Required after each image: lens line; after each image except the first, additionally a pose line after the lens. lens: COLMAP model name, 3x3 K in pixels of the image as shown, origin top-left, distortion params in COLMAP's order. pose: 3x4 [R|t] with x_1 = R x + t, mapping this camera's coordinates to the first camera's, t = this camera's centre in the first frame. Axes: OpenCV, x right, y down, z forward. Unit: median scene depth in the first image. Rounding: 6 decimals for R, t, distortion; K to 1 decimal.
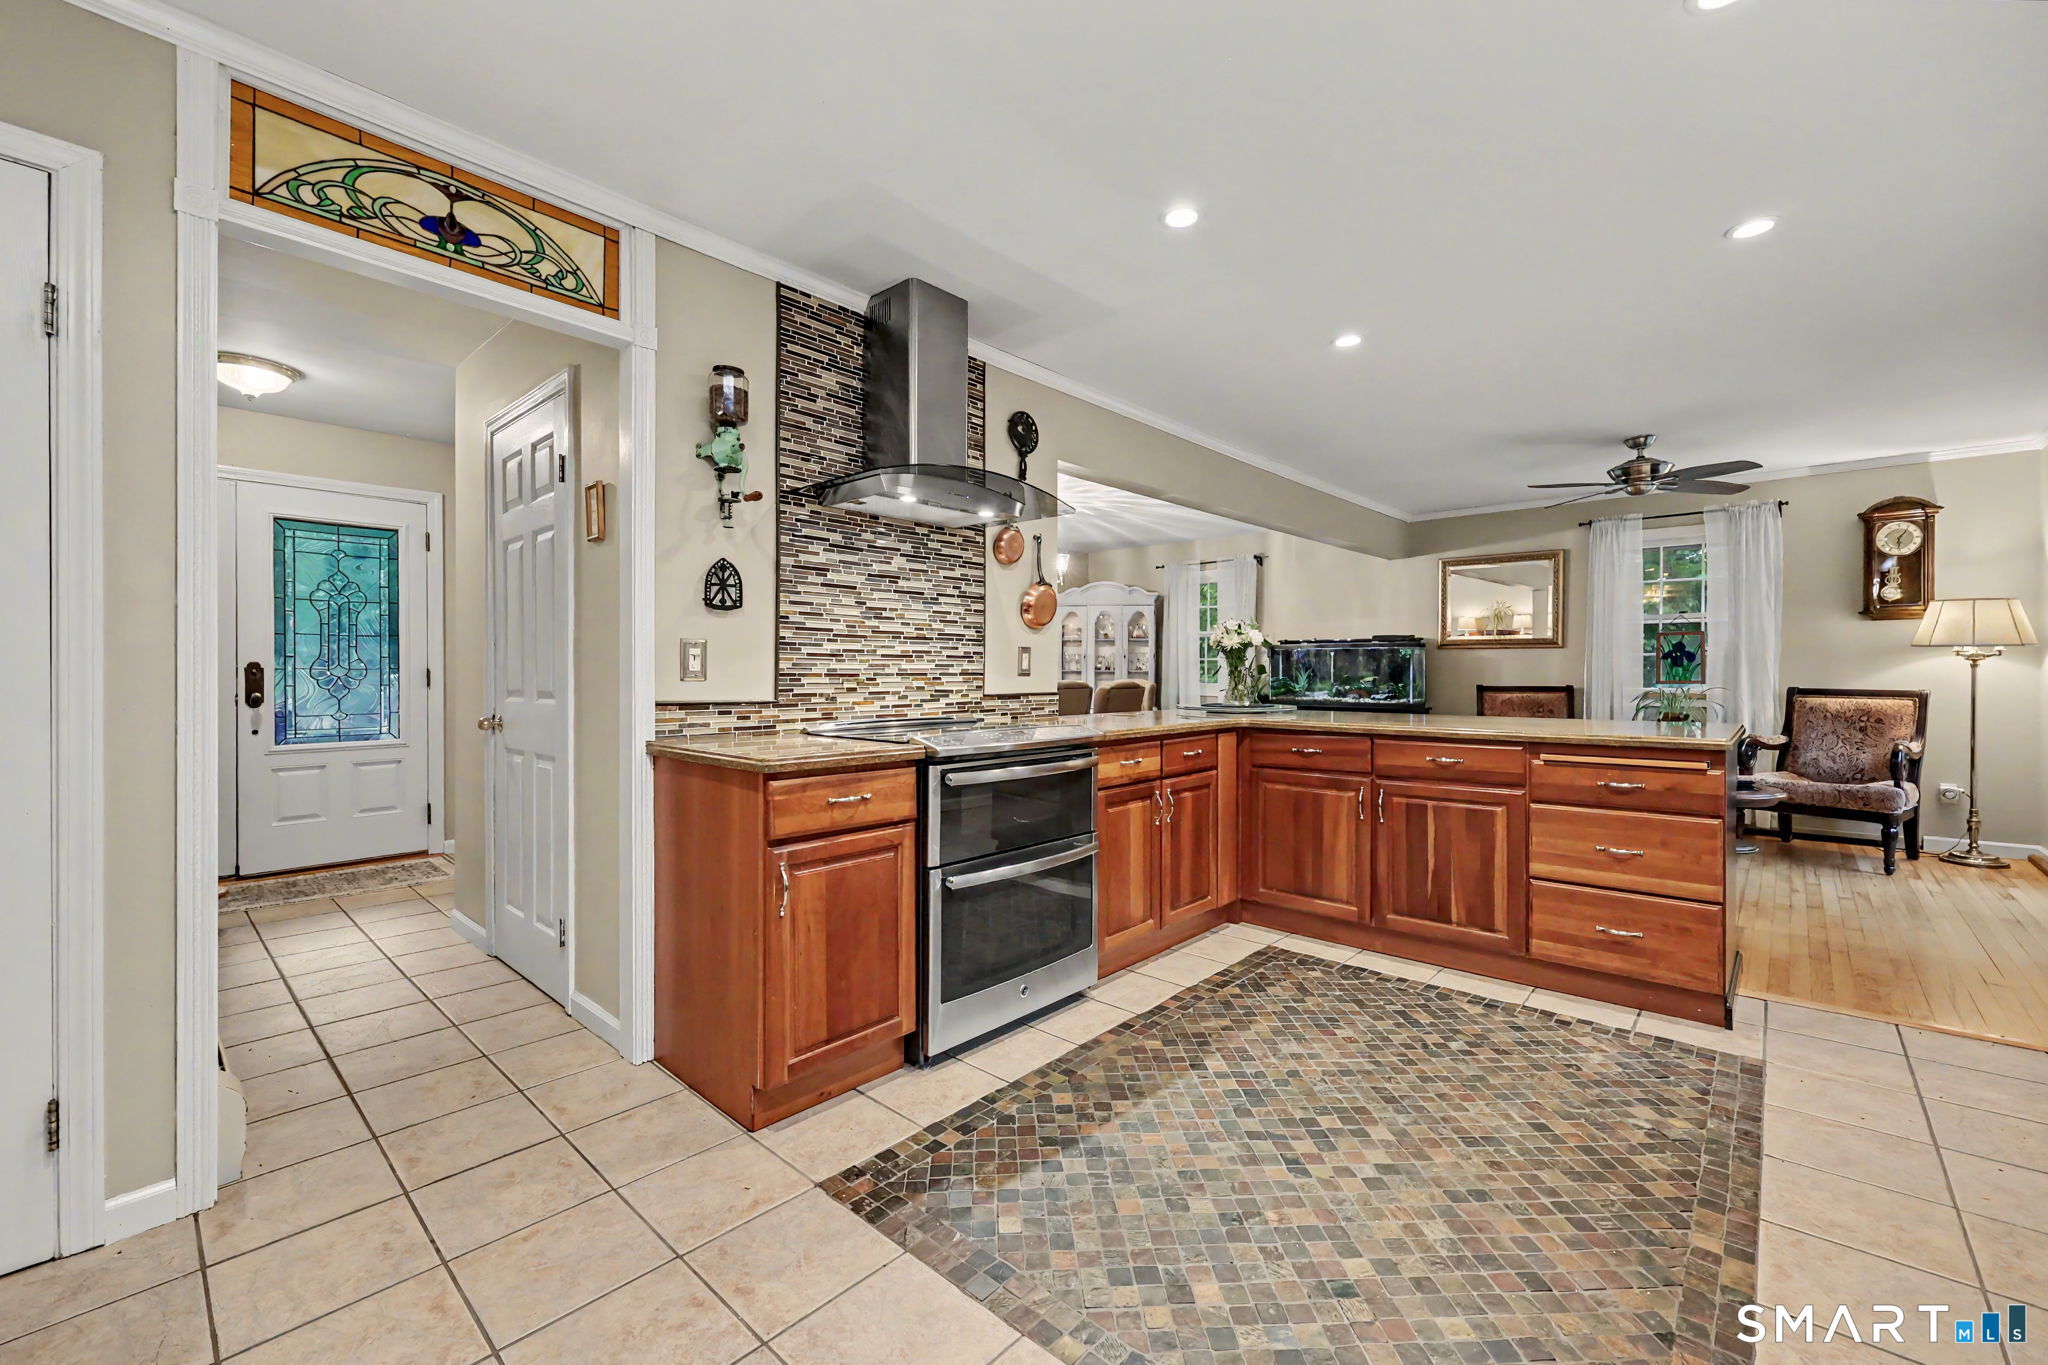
lens RADIAL K [[834.1, 0, 1026.6], [0, 834.1, 674.7], [0, 0, 1]] dist [0.001728, -0.000402]
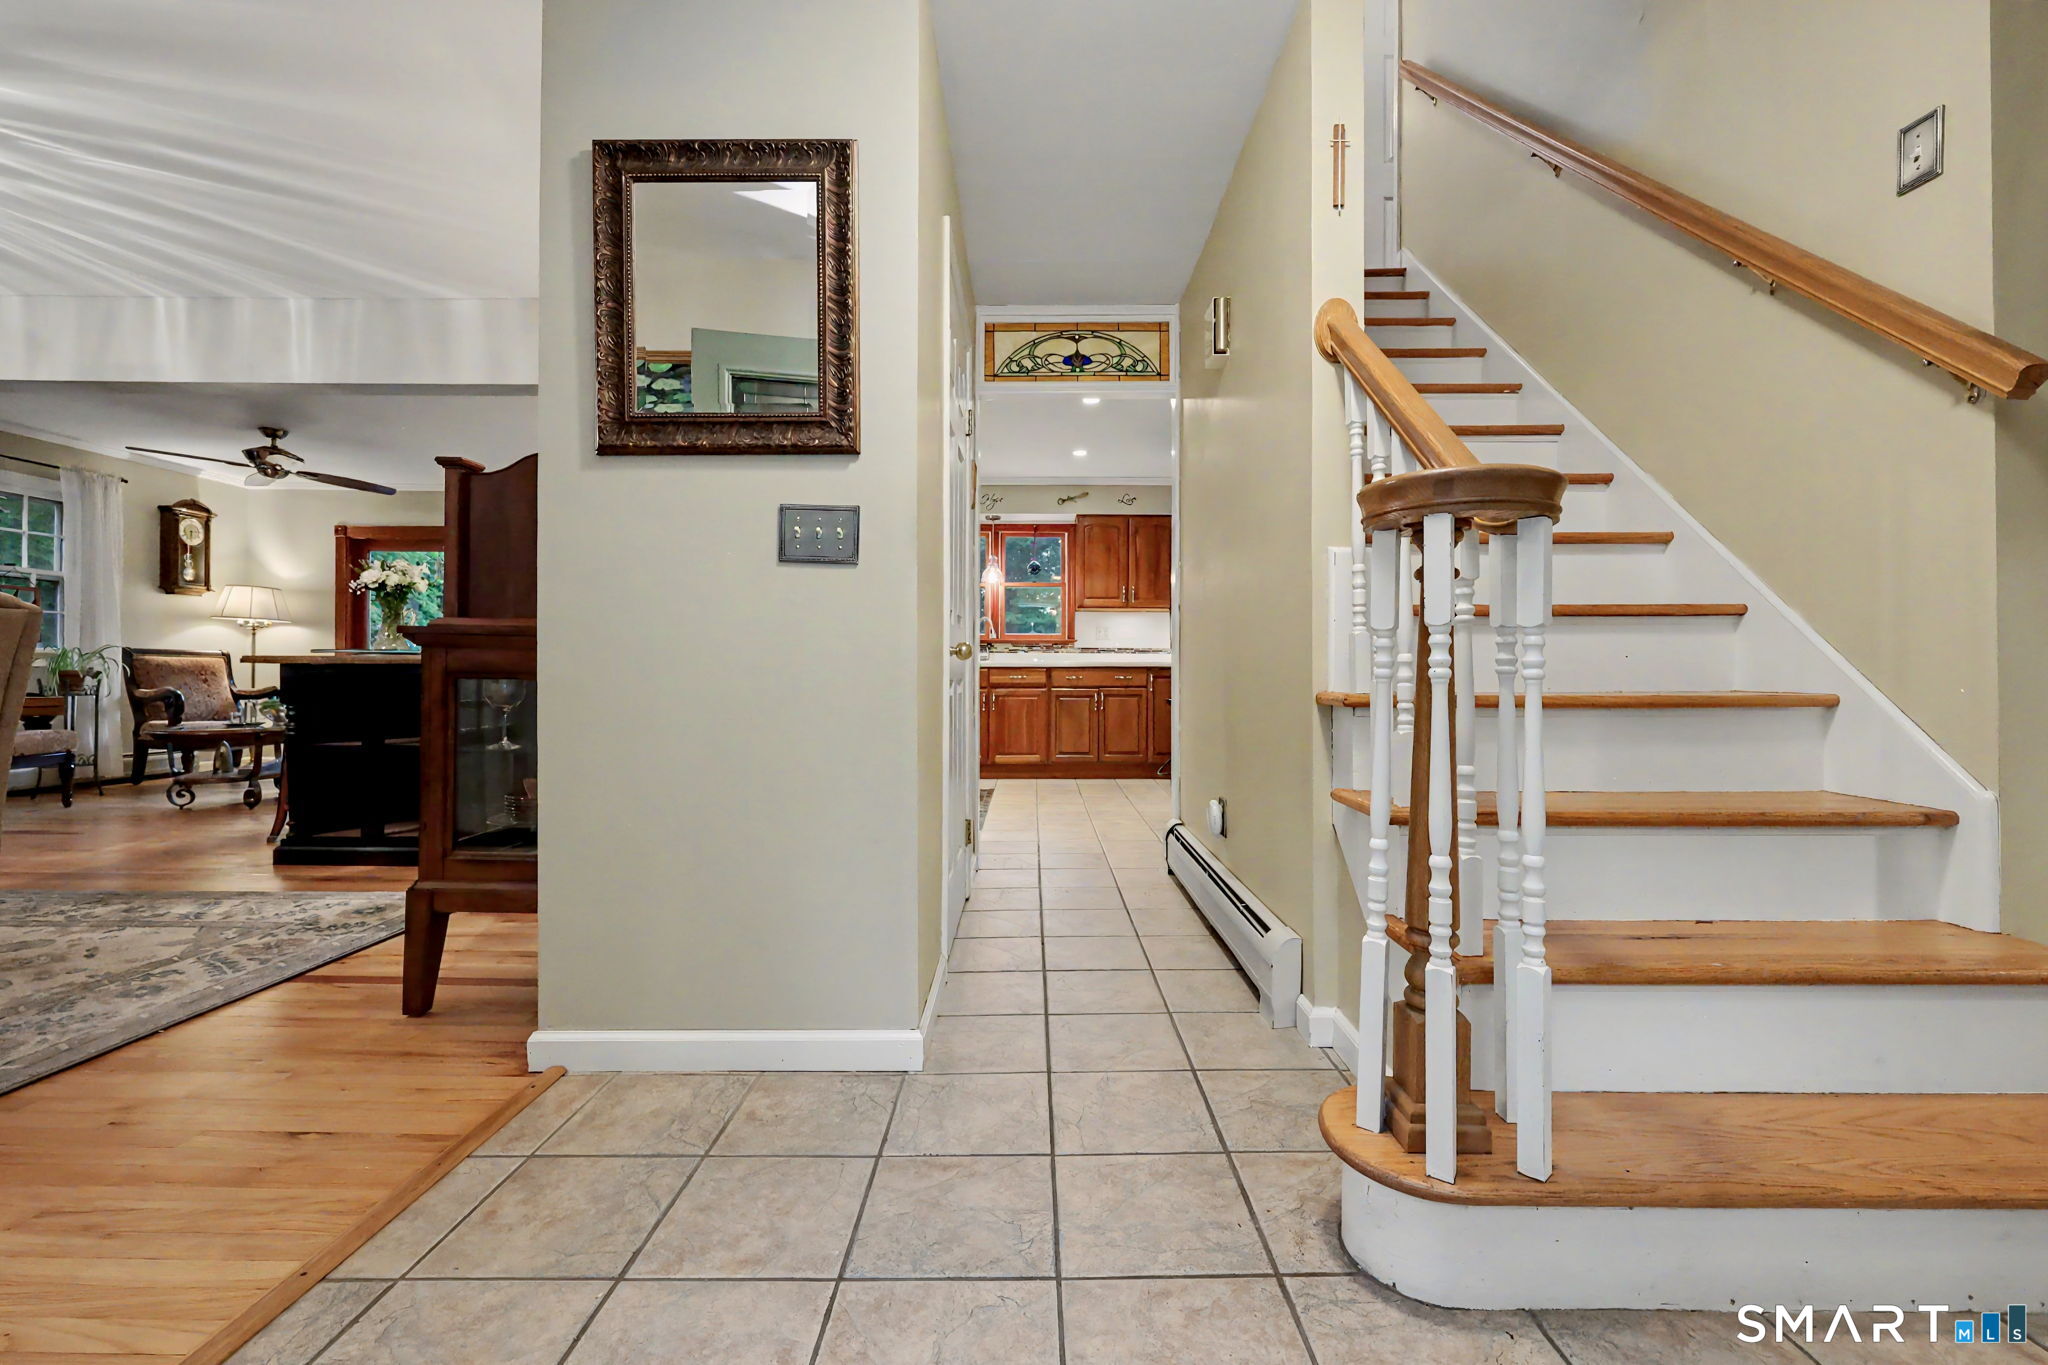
lens RADIAL K [[834.1, 0, 1024.4], [0, 834.1, 675.2], [0, 0, 1]] dist [0.001728, -0.000402]
pose [[-0.673886, -0.005279, 0.738817, -1.383842], [-0.000222, 0.999976, 0.006942, 0.085933], [-0.738836, 0.004514, -0.673871, 1.661771]]
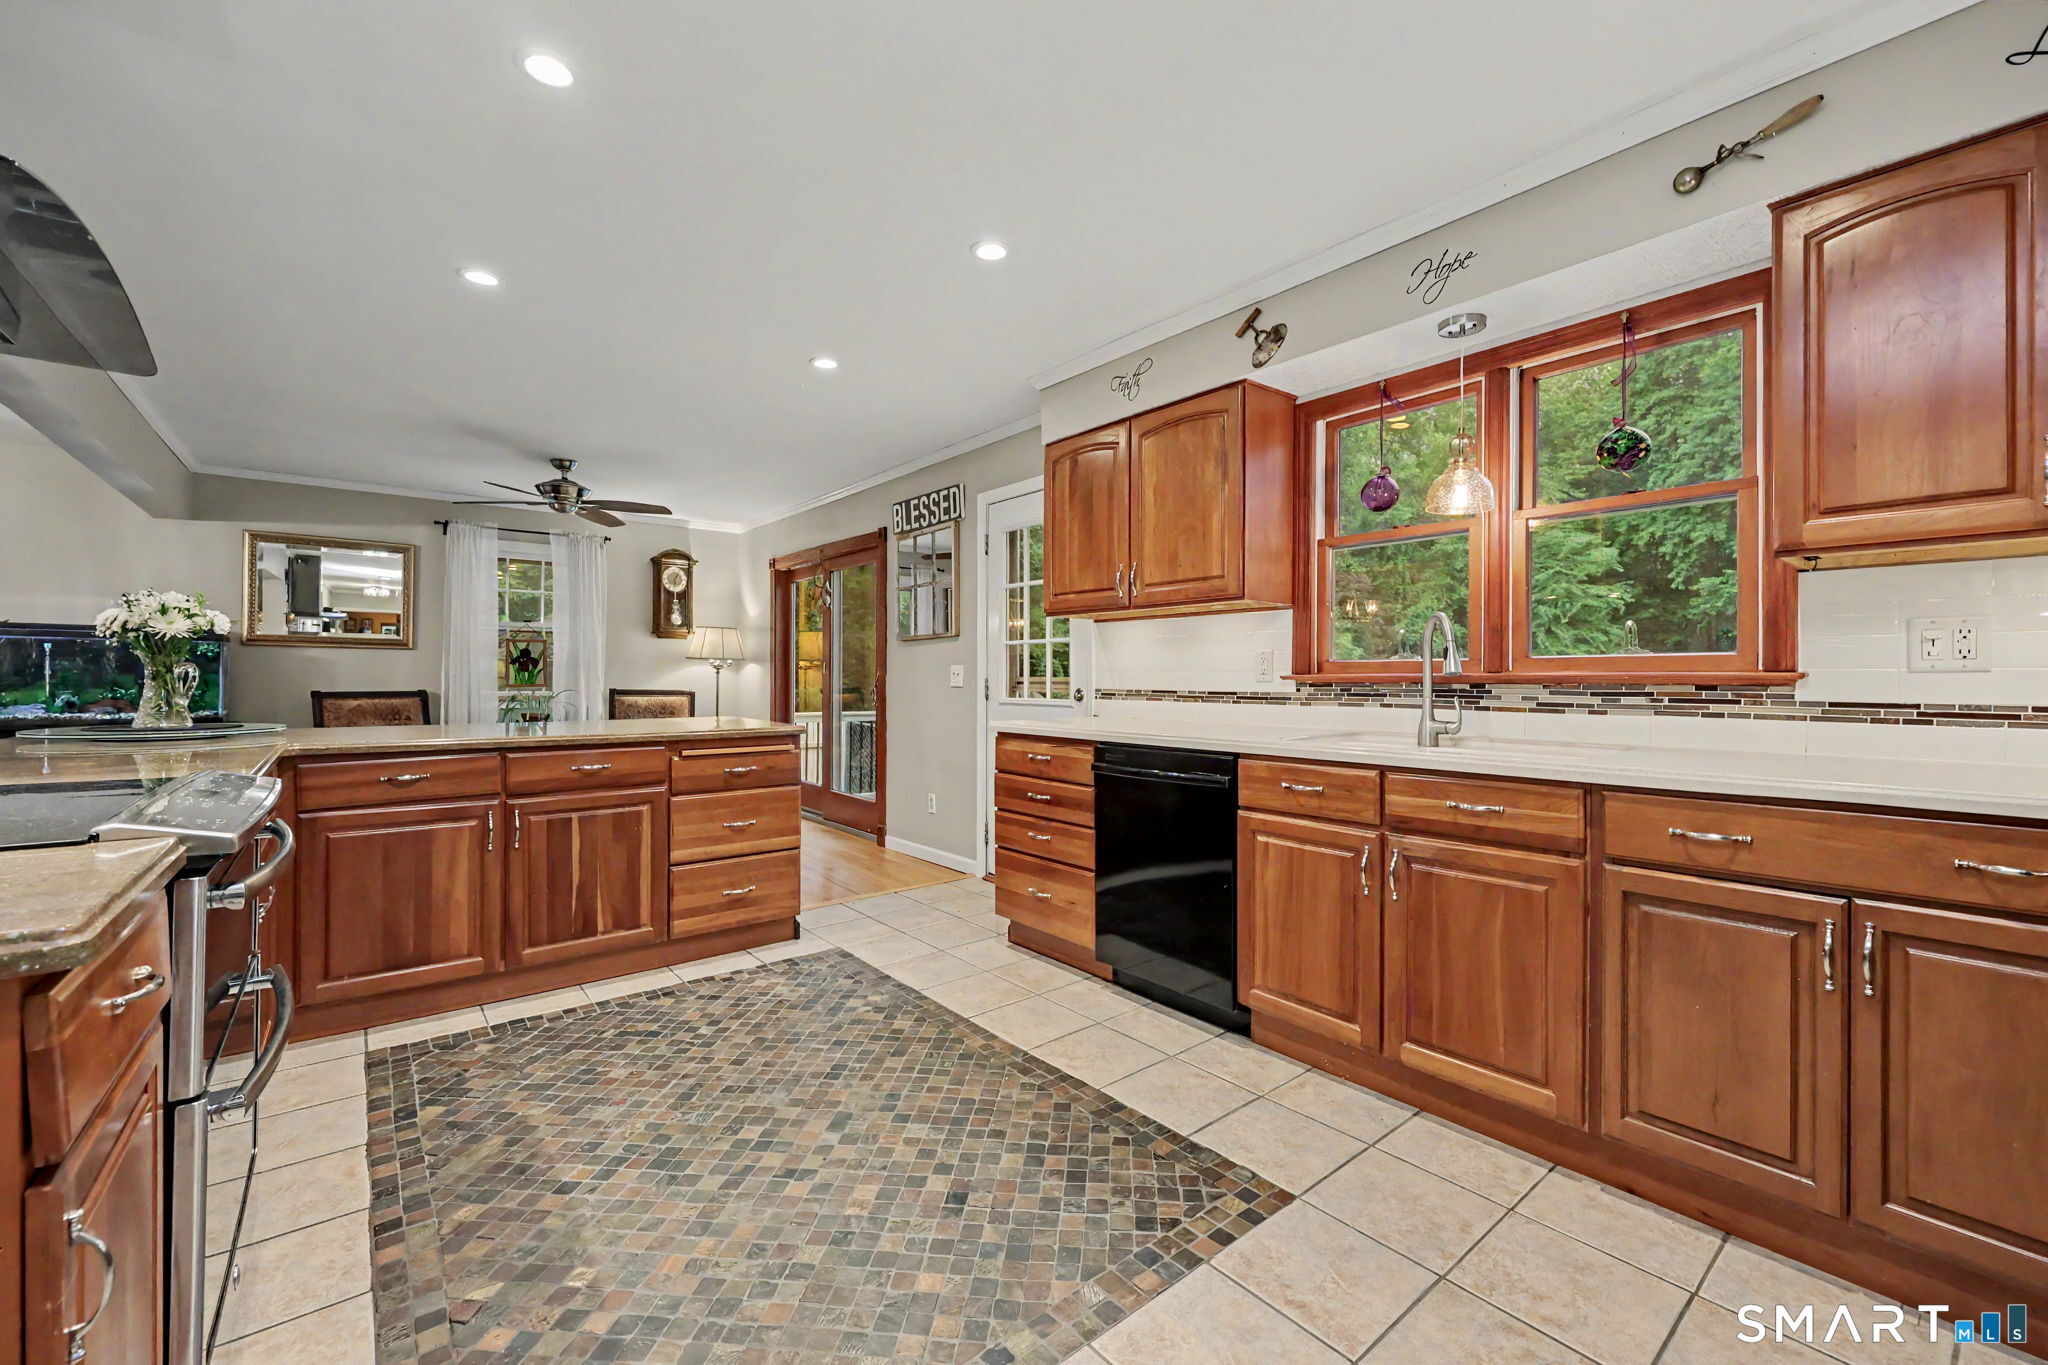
lens RADIAL K [[834.1, 0, 1036.0], [0, 834.1, 677.8], [0, 0, 1]] dist [0.001728, -0.000402]
pose [[0.145159, -0.000033, 0.989408, -0.413932], [0.000906, 1.000000, -0.000100, -0.000980], [-0.989408, 0.000911, 0.145159, 0.383399]]
